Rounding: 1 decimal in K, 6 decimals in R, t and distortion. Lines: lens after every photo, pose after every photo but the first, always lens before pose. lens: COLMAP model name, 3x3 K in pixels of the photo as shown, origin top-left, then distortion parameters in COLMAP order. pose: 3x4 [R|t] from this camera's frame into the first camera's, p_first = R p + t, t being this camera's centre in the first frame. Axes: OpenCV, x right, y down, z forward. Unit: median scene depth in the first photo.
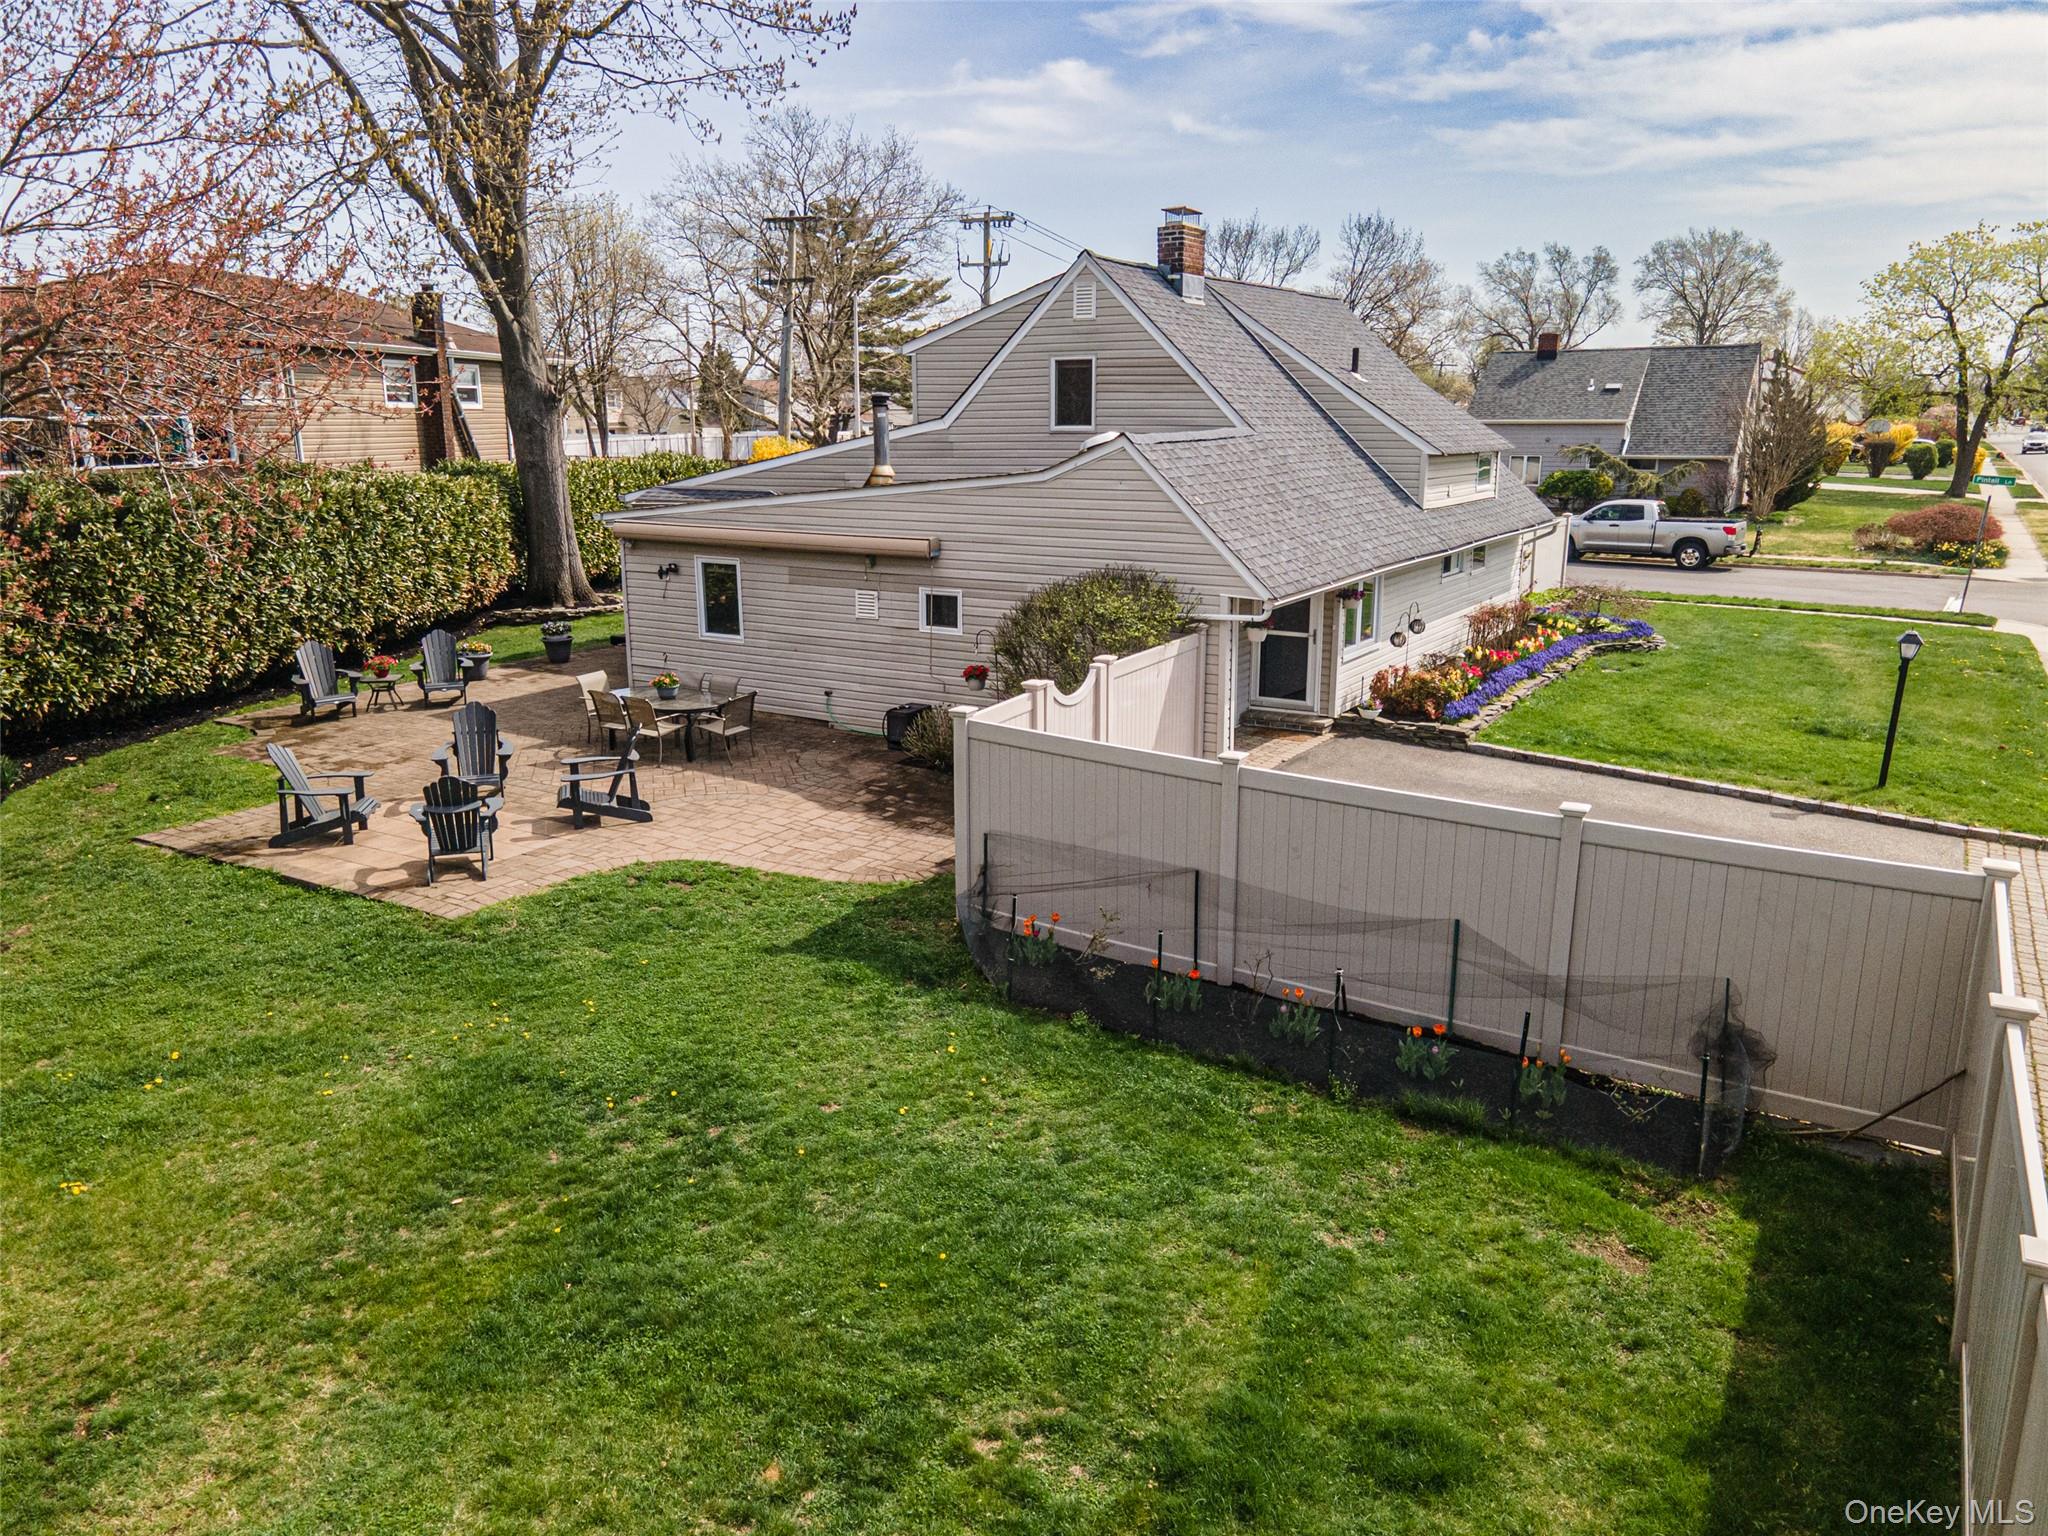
lens RADIAL K [[1487.1, 0, 1017.8], [0, 1487.1, 770.8], [0, 0, 1]] dist [0.039643, 0.002680]
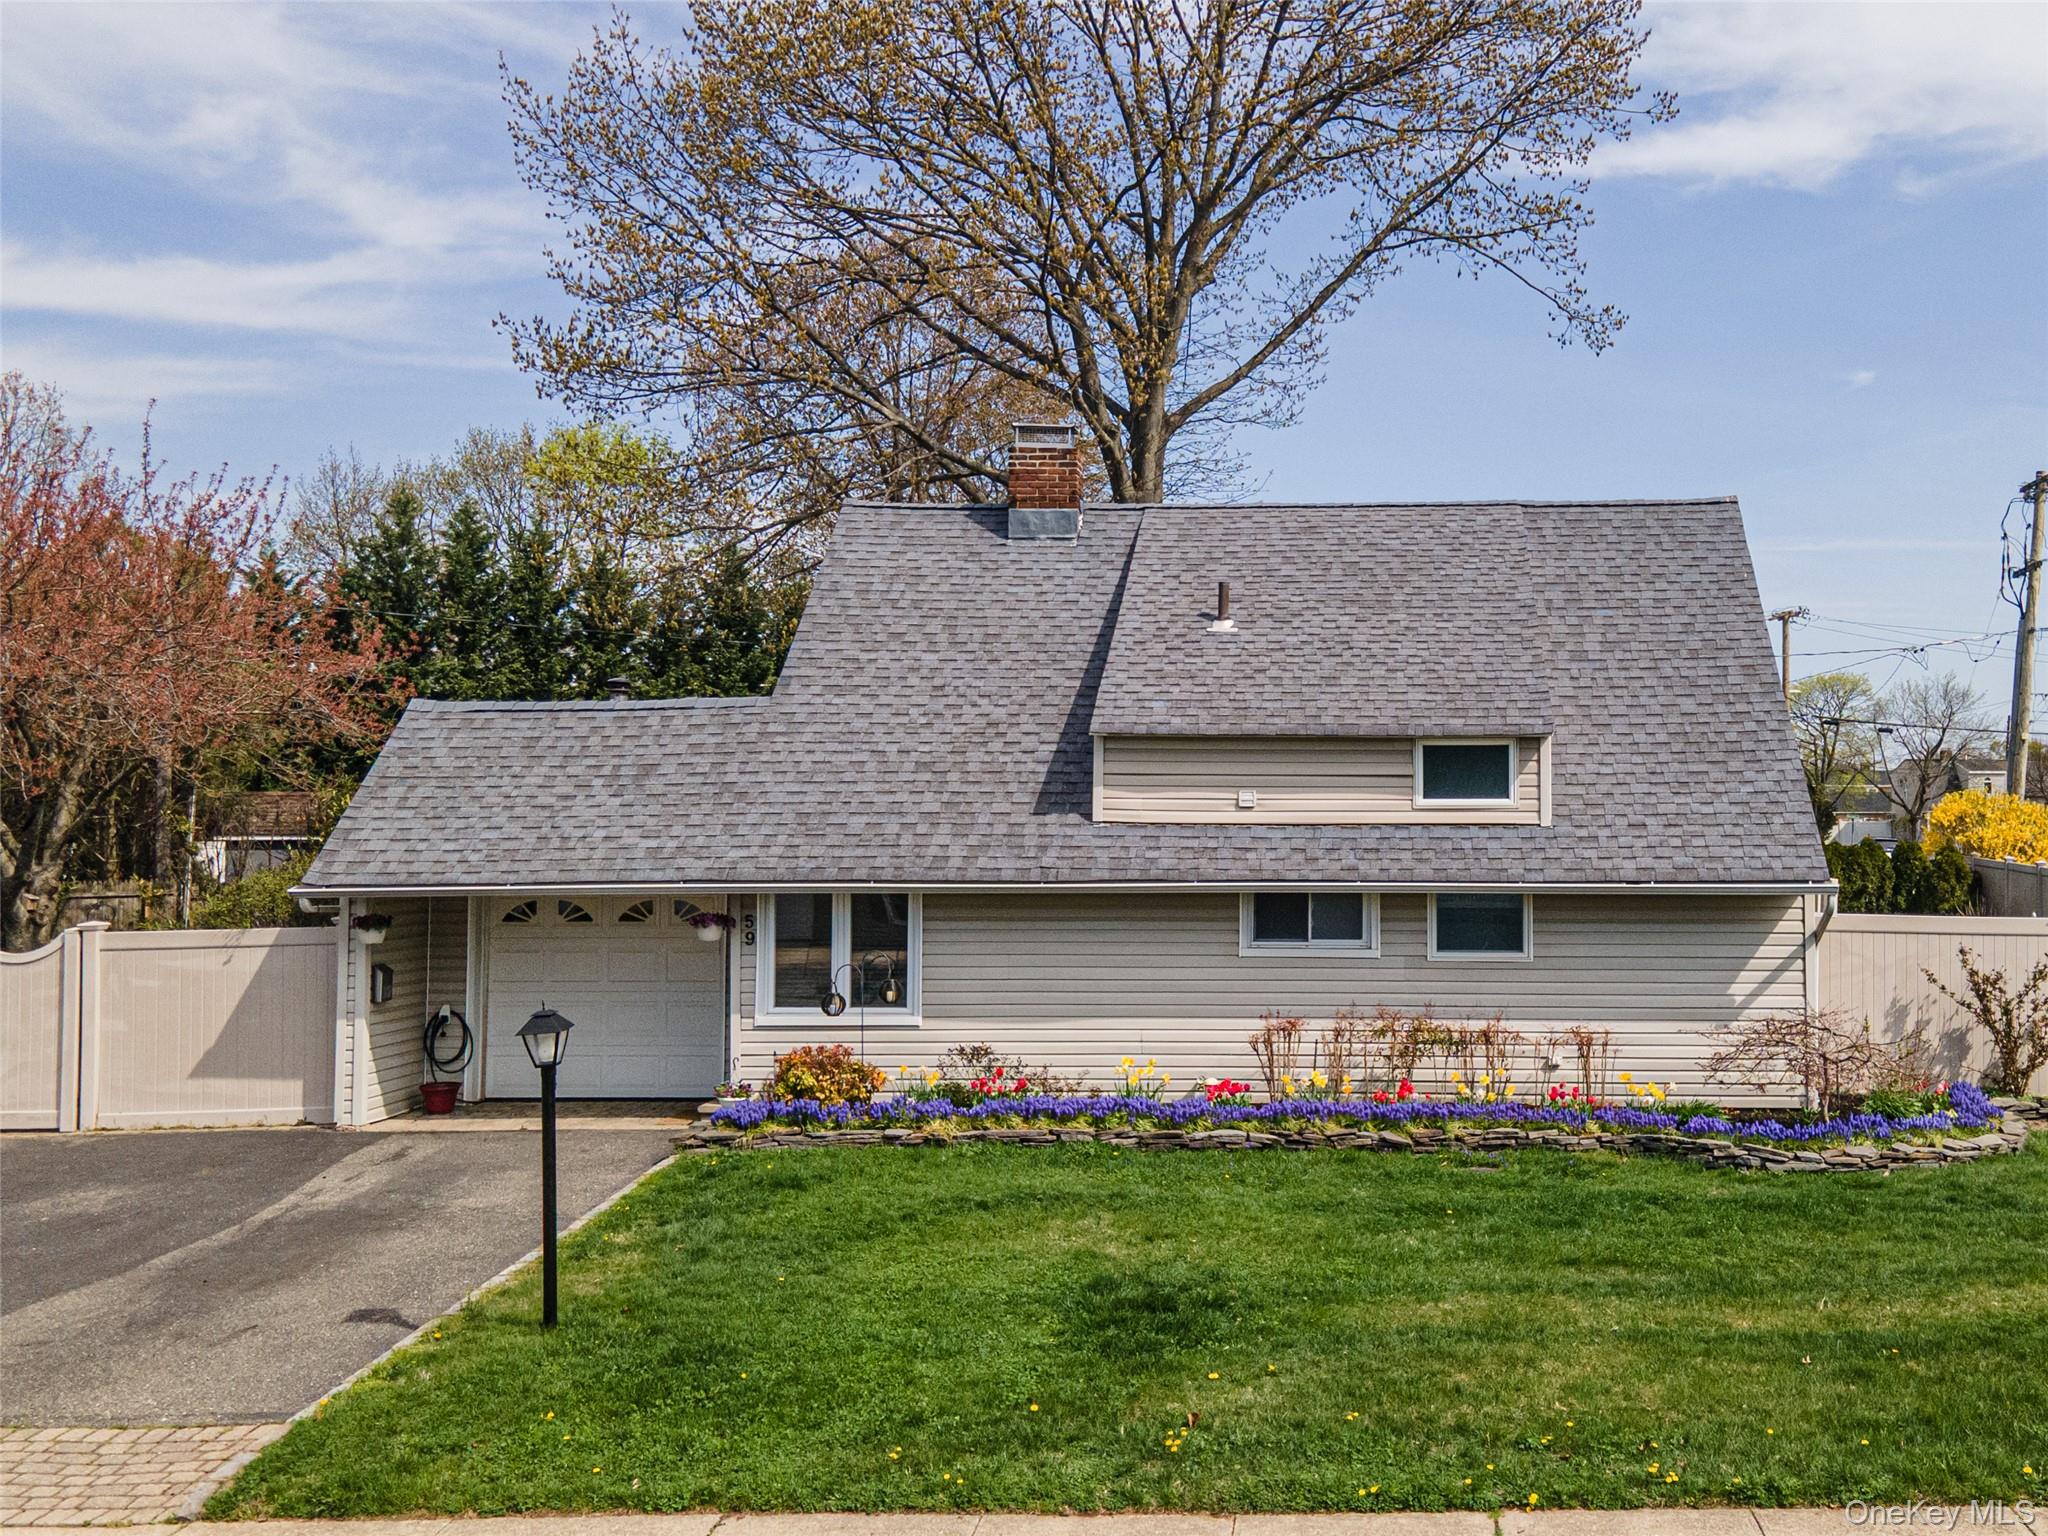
lens RADIAL K [[1992.1, 0, 1024.0], [0, 1992.1, 768.0], [0, 0, 1]] dist [0.060518, 0.003301]
pose [[0.511309, -0.002394, -0.859394, 1.147025], [-0.202077, 0.971623, -0.122935, -0.106982], [0.835301, 0.236521, 0.496316, 0.669502]]
